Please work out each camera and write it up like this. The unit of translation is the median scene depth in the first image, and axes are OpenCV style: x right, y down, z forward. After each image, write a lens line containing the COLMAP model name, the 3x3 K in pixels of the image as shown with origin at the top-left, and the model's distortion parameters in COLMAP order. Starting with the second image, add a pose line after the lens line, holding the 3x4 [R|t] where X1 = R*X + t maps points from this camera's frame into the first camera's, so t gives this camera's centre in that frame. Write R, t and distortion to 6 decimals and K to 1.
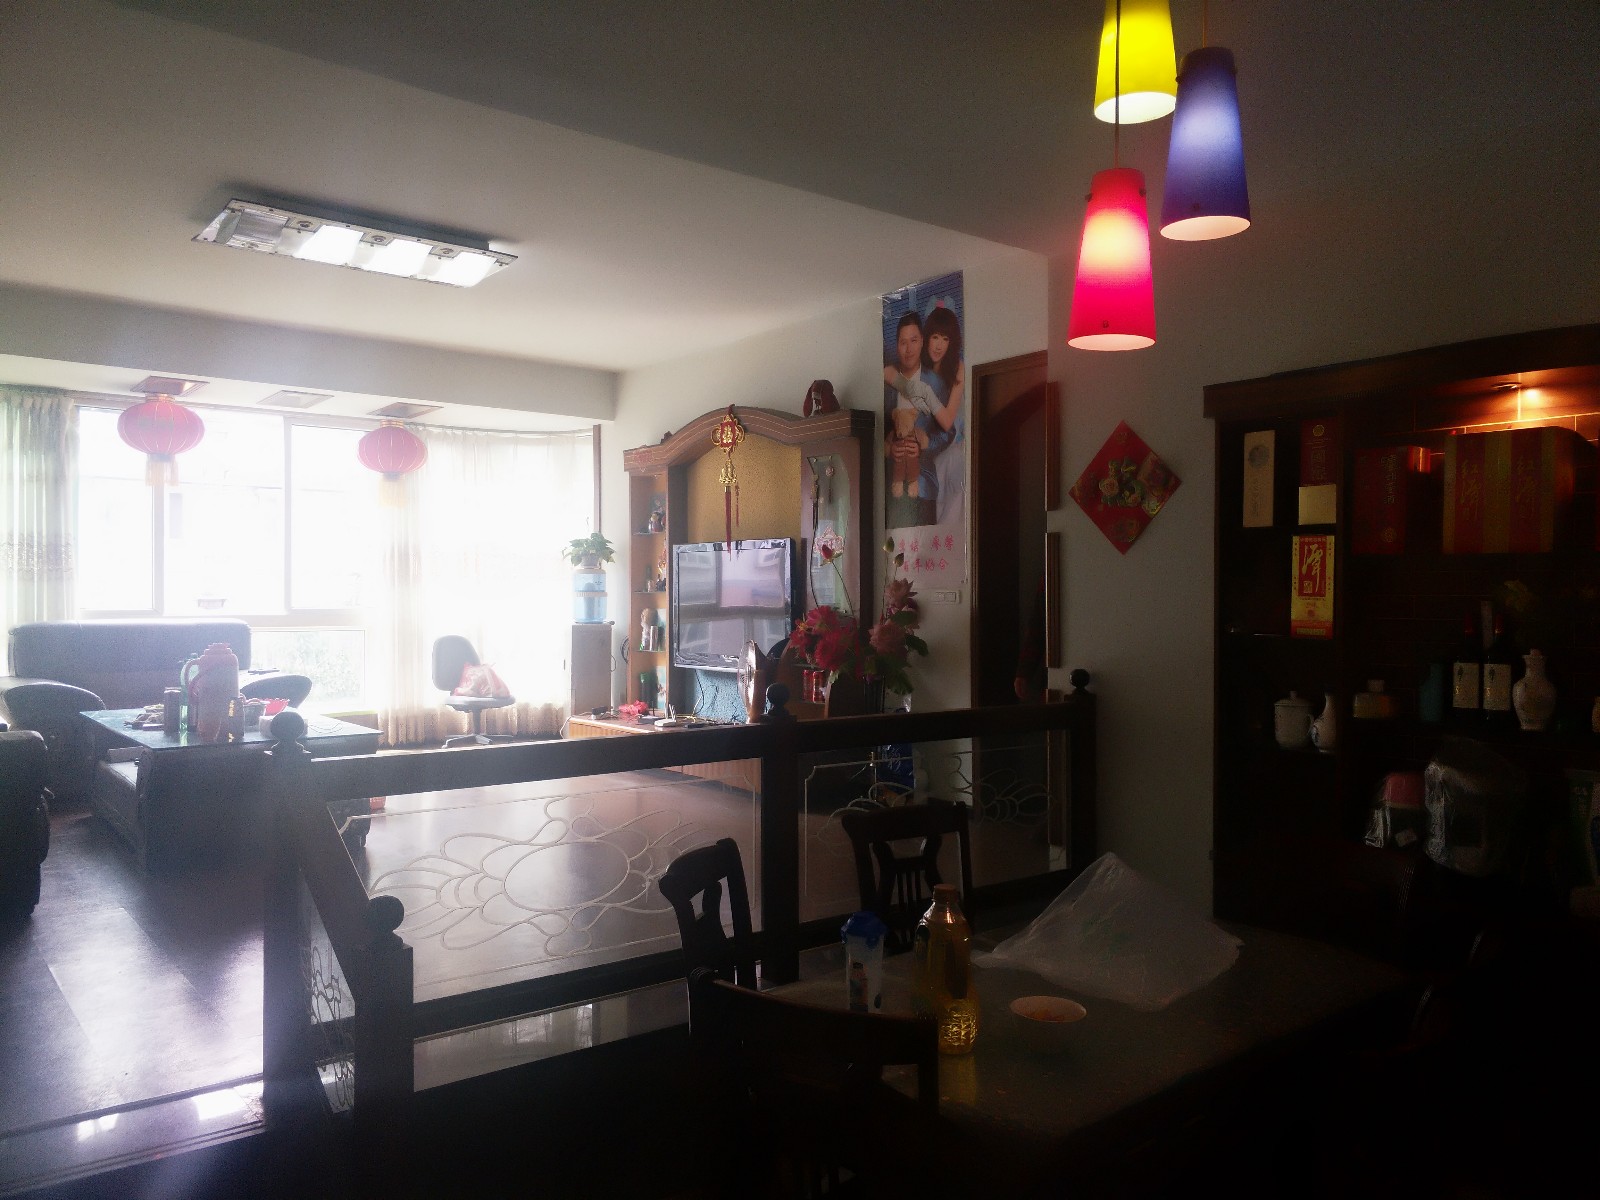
lens RADIAL K [[1210.2, 0, 800.0], [0, 1210.2, 600.0], [0, 0, 1]] dist [0.061600, -0.004461]
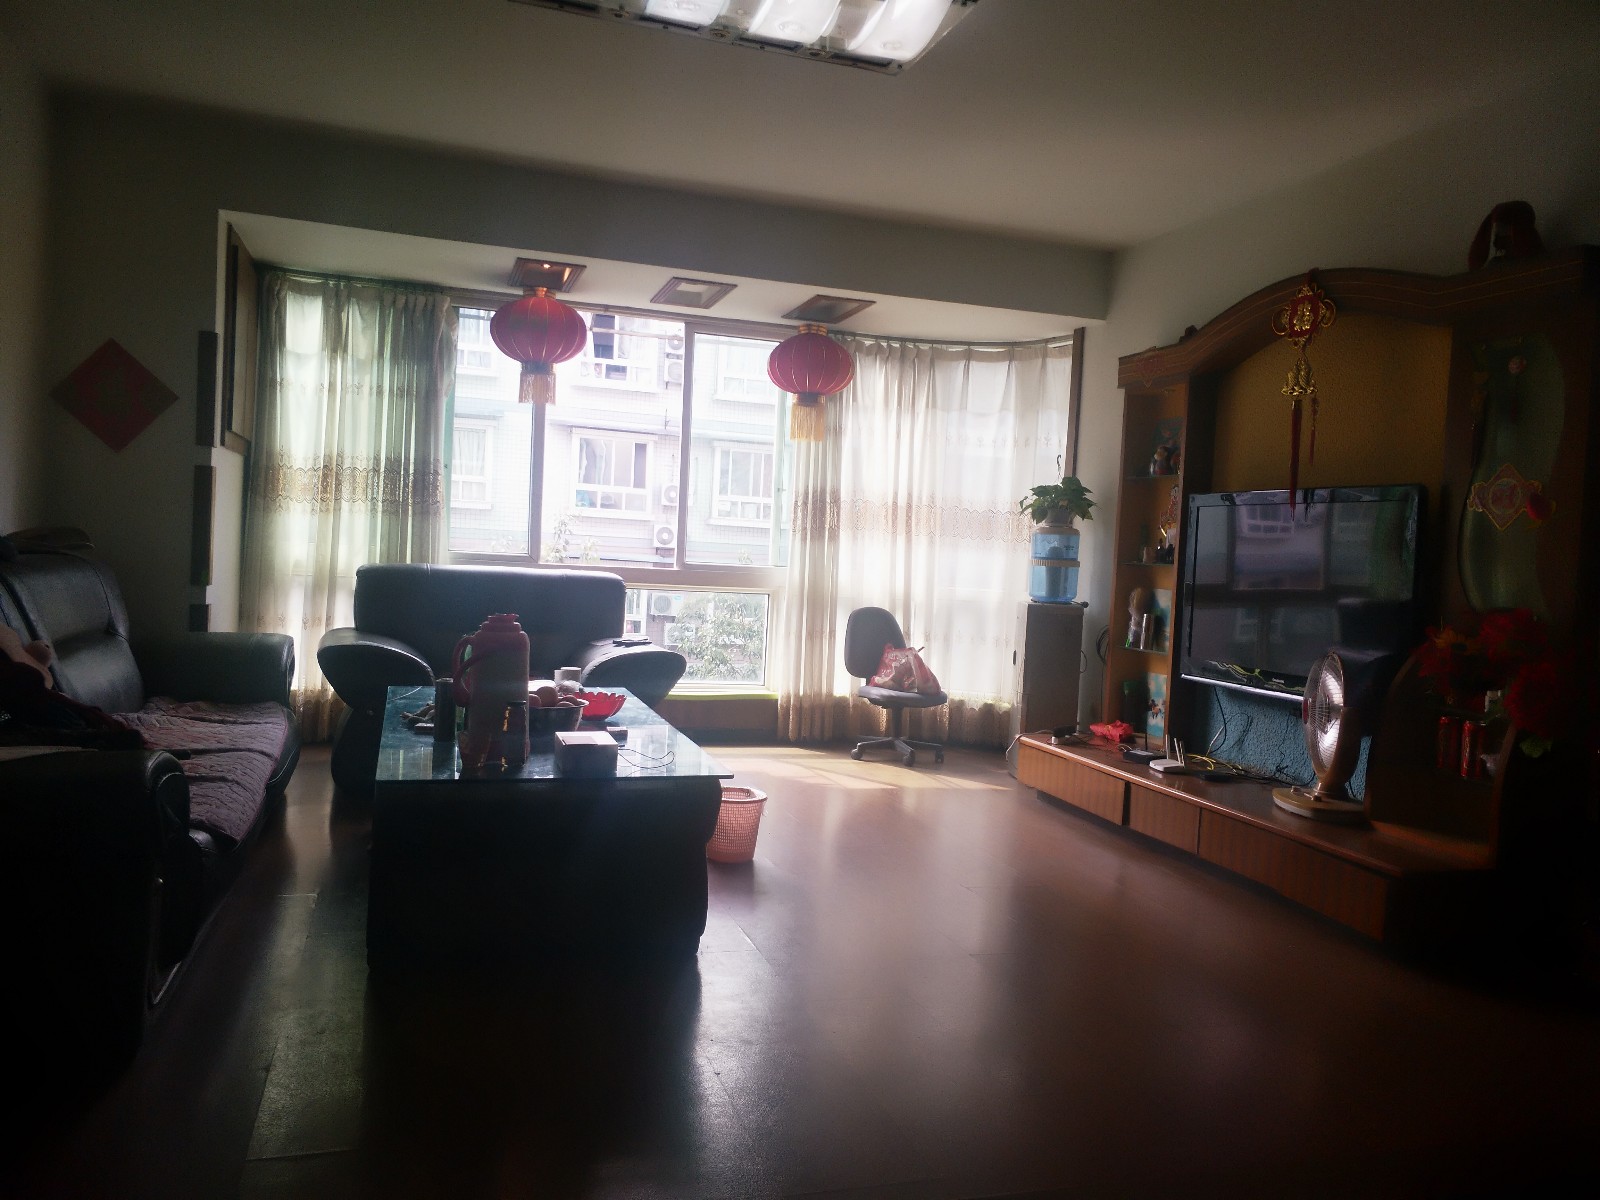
lens RADIAL K [[1210.2, 0, 800.0], [0, 1210.2, 600.0], [0, 0, 1]] dist [0.061600, -0.004461]
pose [[0.934538, 0.059741, -0.350812, -0.063961], [-0.049451, 0.998045, 0.038227, -0.002905], [0.352409, -0.018377, 0.935665, 0.285936]]
